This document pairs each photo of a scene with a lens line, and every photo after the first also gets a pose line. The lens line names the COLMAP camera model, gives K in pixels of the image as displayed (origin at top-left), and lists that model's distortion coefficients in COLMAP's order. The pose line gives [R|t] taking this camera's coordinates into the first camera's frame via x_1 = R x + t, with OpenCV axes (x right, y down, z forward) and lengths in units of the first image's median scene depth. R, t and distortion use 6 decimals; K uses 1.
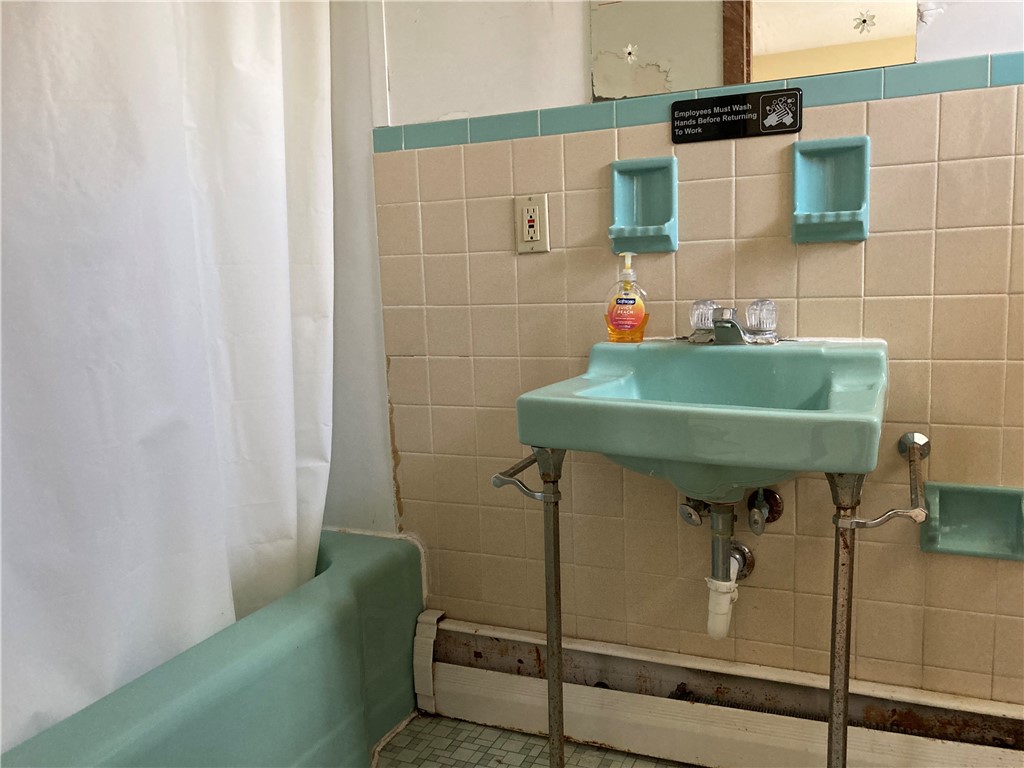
lens RADIAL K [[840.9, 0, 510.7], [0, 840.9, 378.8], [0, 0, 1]] dist [0.019906, -0.010028]
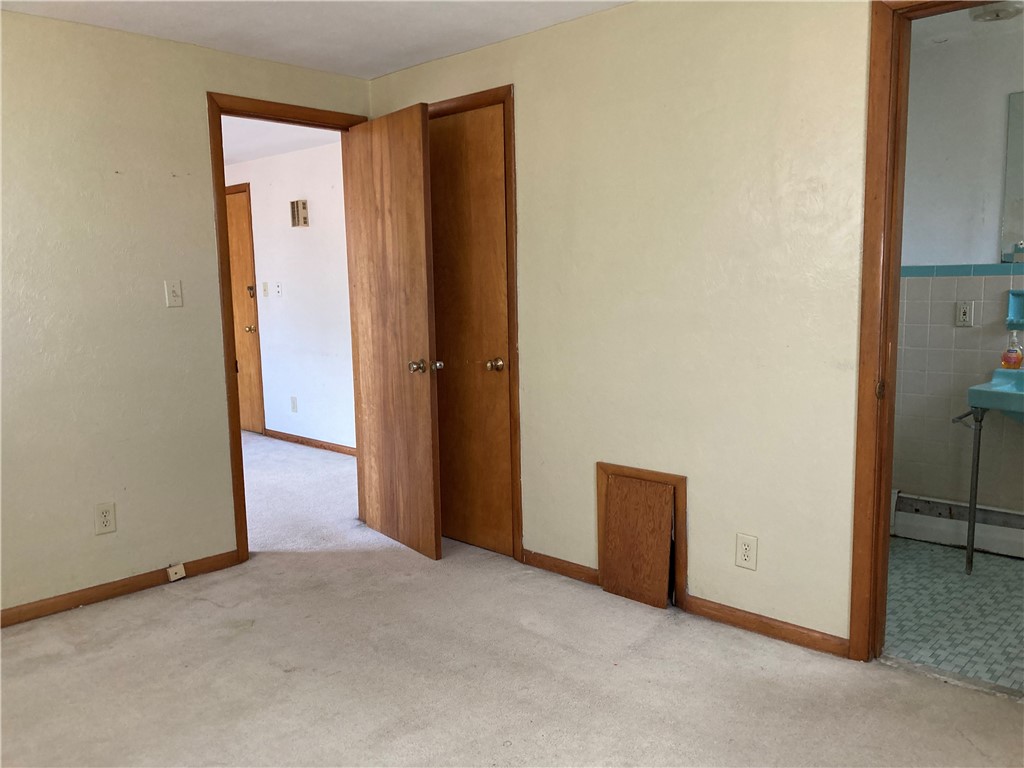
lens RADIAL K [[840.9, 0, 513.2], [0, 840.9, 387.0], [0, 0, 1]] dist [0.019906, -0.010028]
pose [[0.944160, 0.061850, -0.323631, -0.395356], [-0.060053, 0.998074, 0.015546, 0.051609], [0.323969, 0.004757, 0.946056, -1.623563]]
